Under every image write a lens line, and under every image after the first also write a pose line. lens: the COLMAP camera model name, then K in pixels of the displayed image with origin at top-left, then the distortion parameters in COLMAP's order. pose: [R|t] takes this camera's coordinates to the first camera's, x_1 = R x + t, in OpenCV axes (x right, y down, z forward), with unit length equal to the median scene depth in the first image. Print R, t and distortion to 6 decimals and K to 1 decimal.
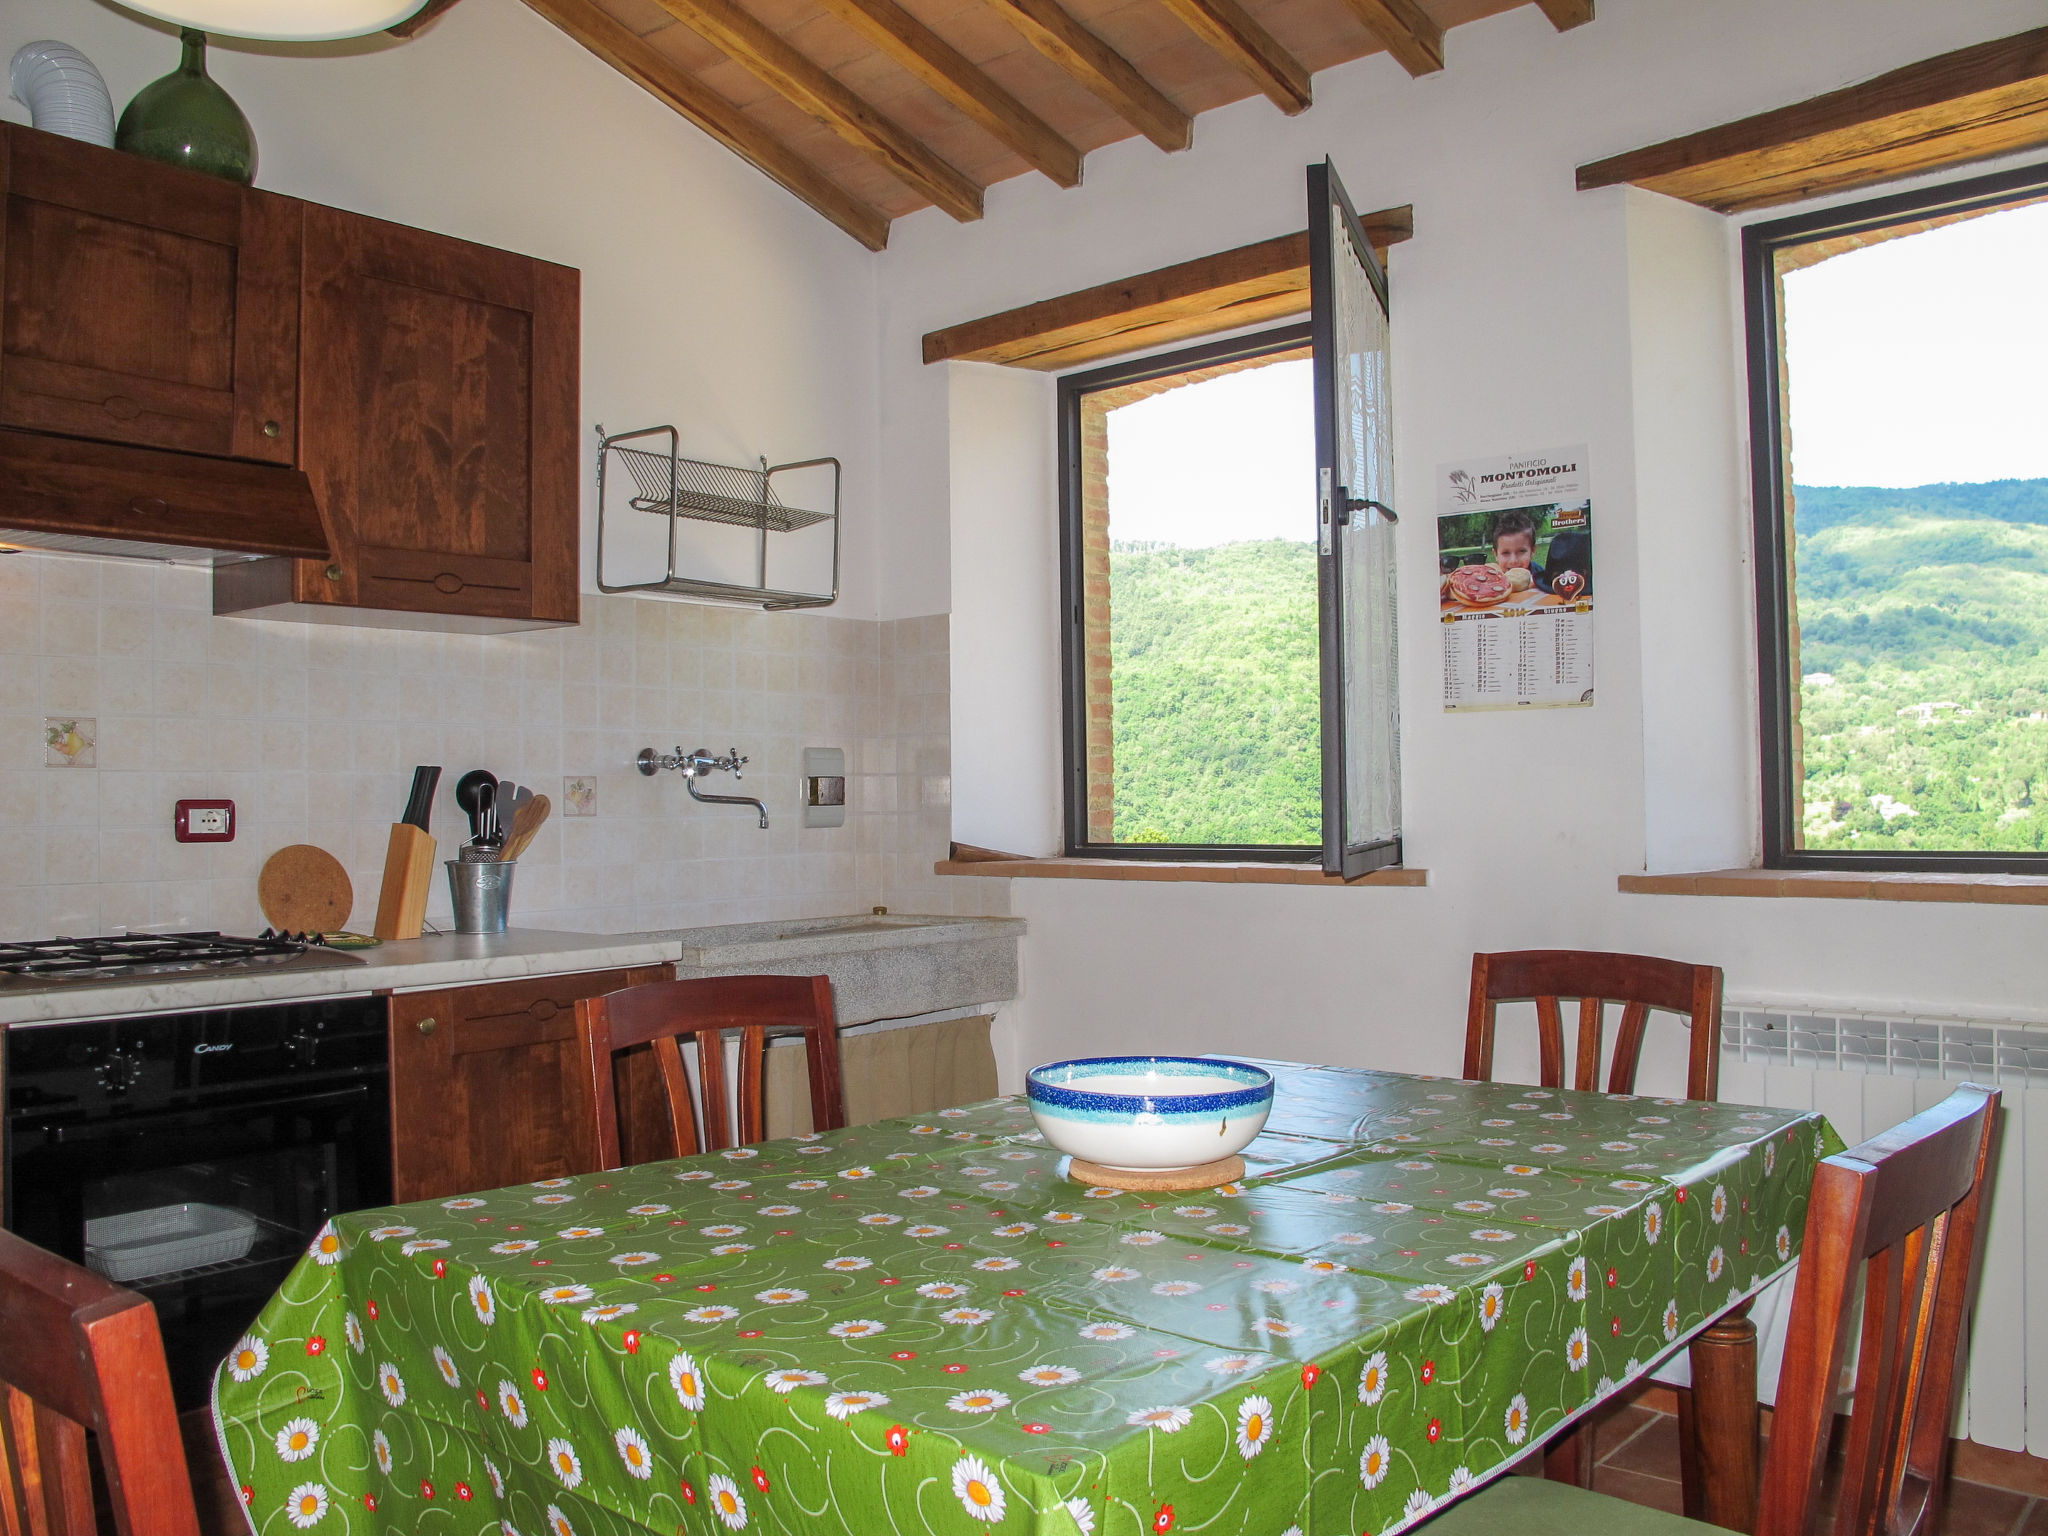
lens RADIAL K [[1731.6, 0, 1091.6], [0, 1731.6, 755.5], [0, 0, 1]] dist [-0.105221, -0.010267]
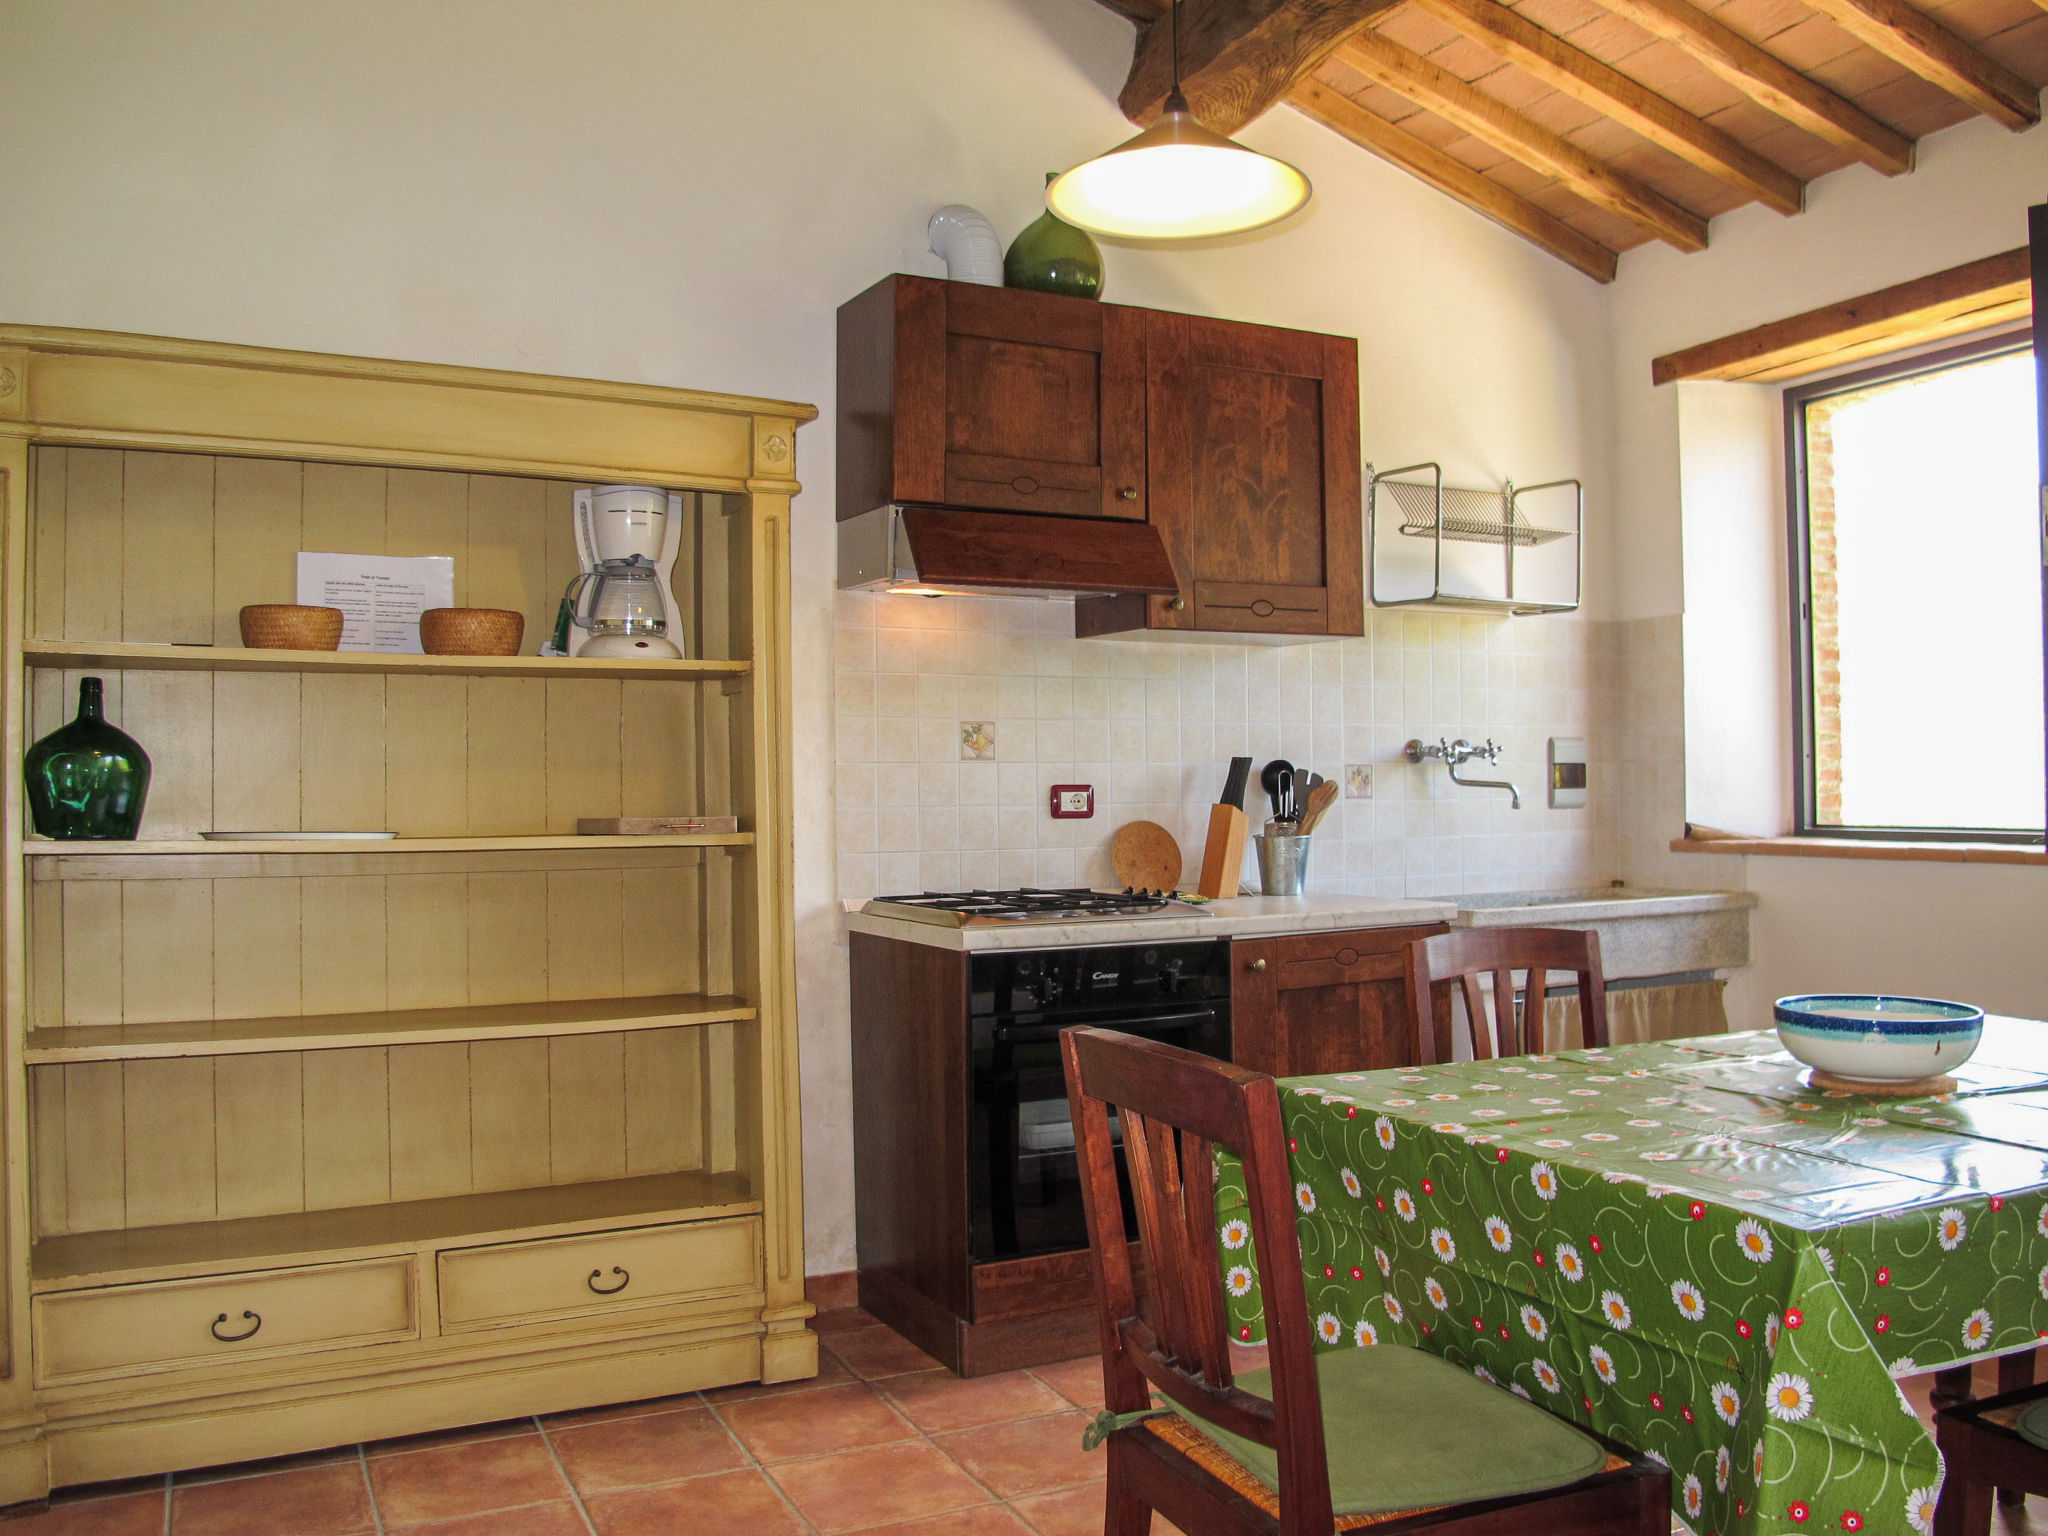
lens RADIAL K [[1710.8, 0, 1062.0], [0, 1710.8, 764.5], [0, 0, 1]] dist [-0.122752, 0.075053]
pose [[0.913261, -0.000997, -0.407373, -0.009132], [0.008130, 0.999842, 0.015778, -0.008797], [0.407293, -0.017722, 0.913126, -0.173324]]
